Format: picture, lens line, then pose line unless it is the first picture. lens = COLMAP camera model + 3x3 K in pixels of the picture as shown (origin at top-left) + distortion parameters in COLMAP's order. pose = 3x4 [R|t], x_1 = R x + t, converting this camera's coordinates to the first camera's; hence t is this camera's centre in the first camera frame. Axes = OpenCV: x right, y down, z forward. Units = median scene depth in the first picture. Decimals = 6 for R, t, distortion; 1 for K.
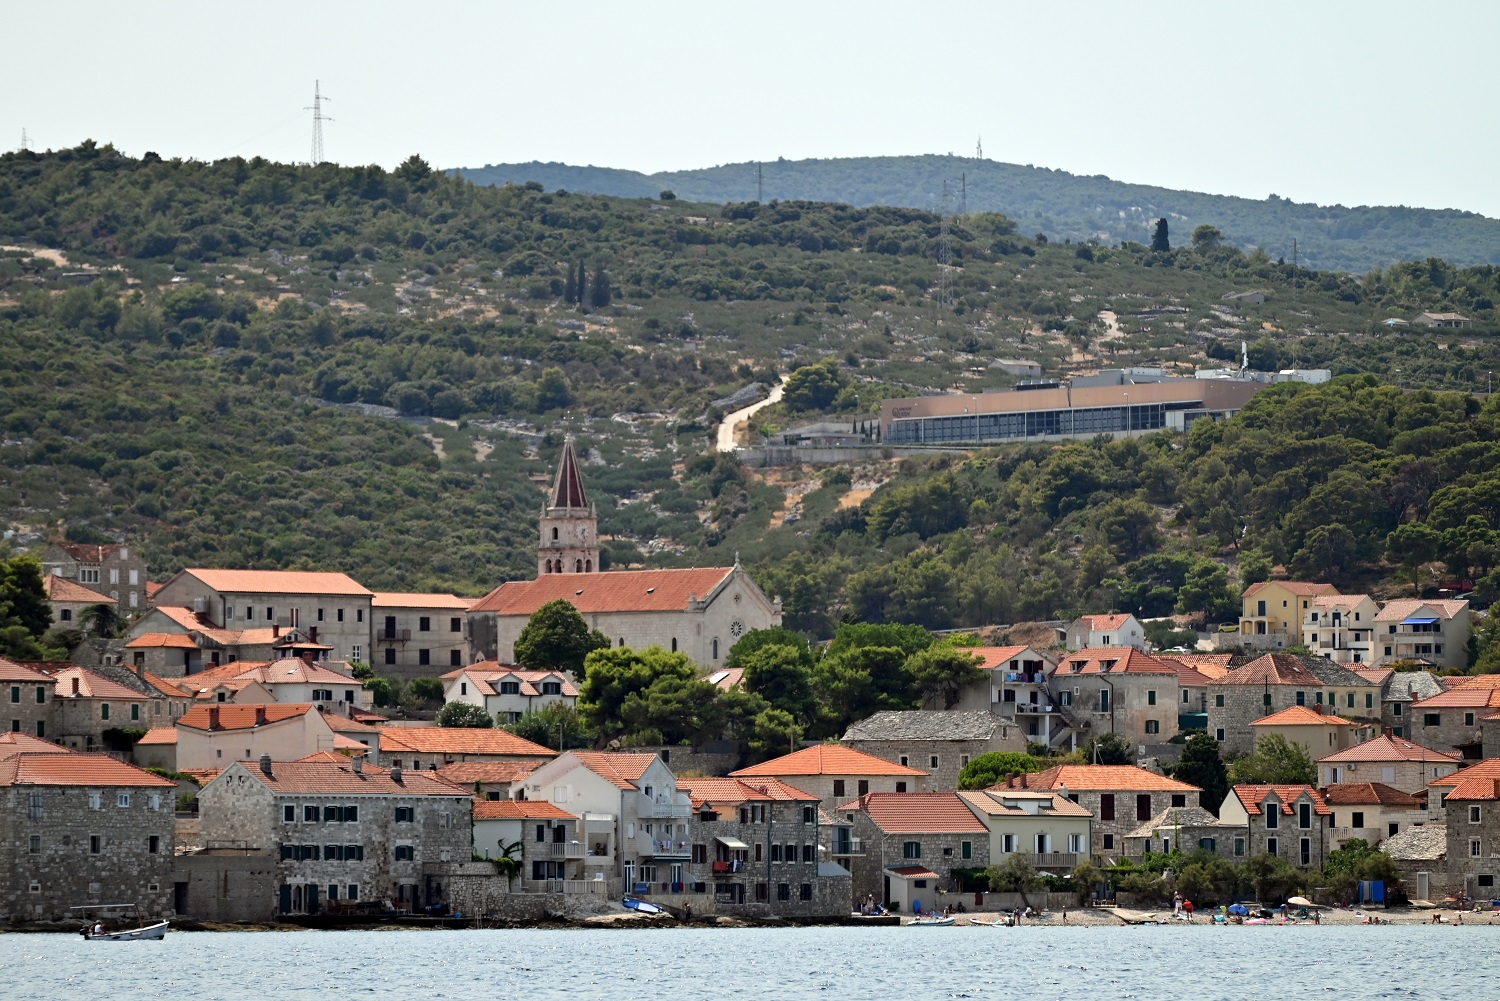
lens RADIAL K [[8683.8, 0, 751.3], [0, 8683.8, 501.2], [0, 0, 1]] dist [0.291718, 0.000000]
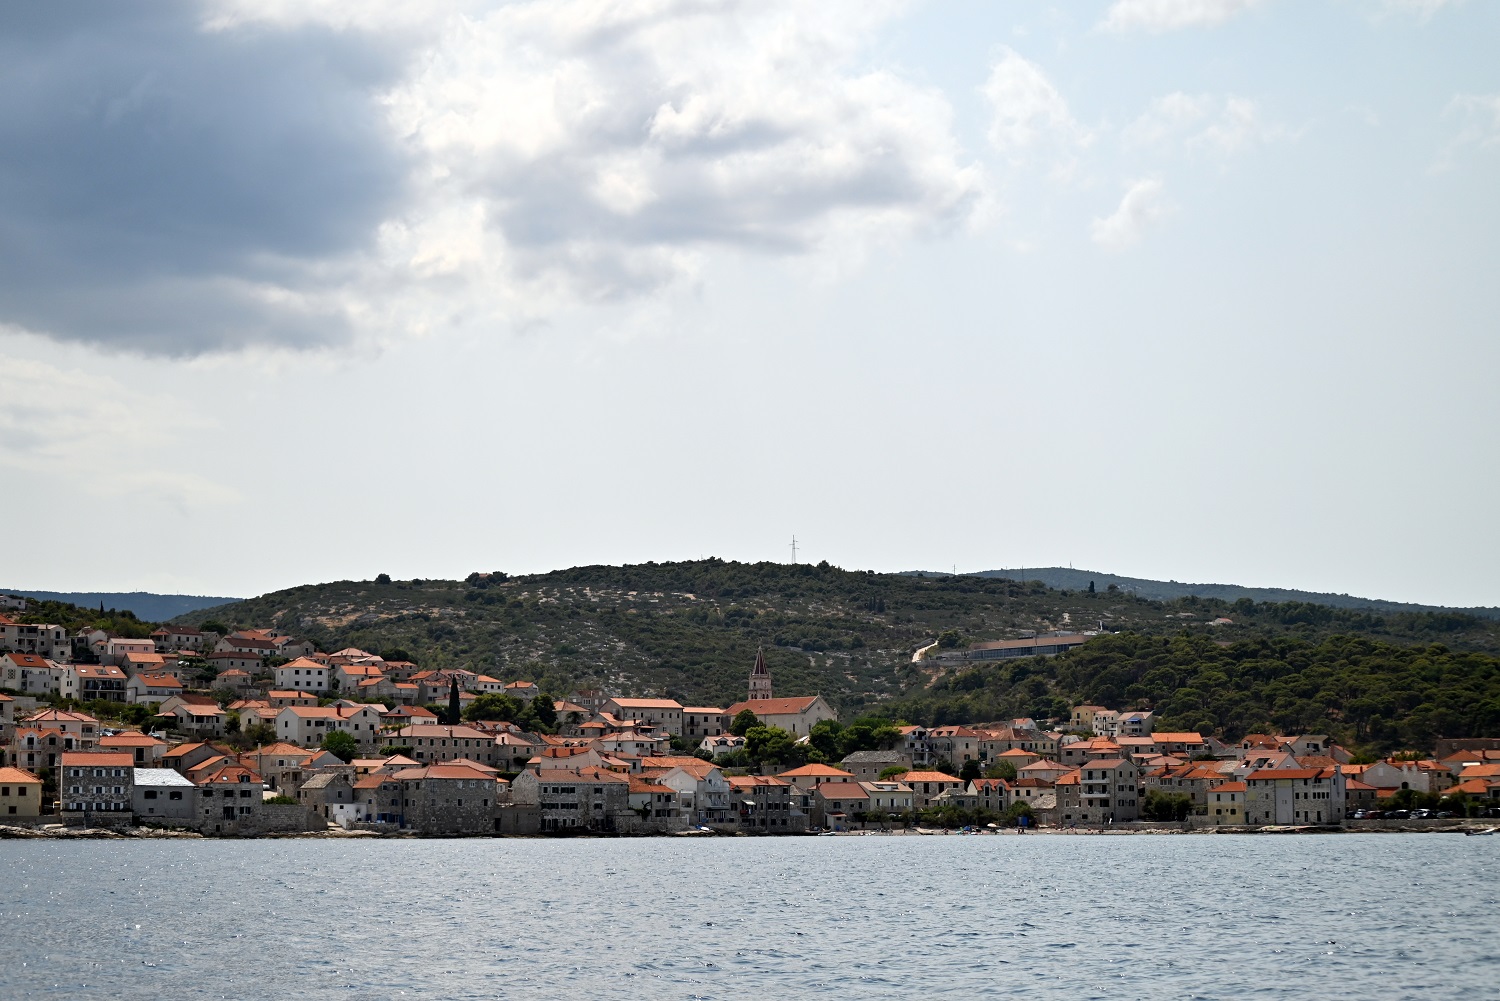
lens RADIAL K [[2945.7, 0, 747.2], [0, 2945.7, 499.9], [0, 0, 1]] dist [-0.027776, 0.000000]
pose [[0.996220, -0.010188, -0.086265, 0.052432], [0.004657, 0.997934, -0.064077, 0.005154], [0.086740, 0.063433, 0.994209, 0.115830]]
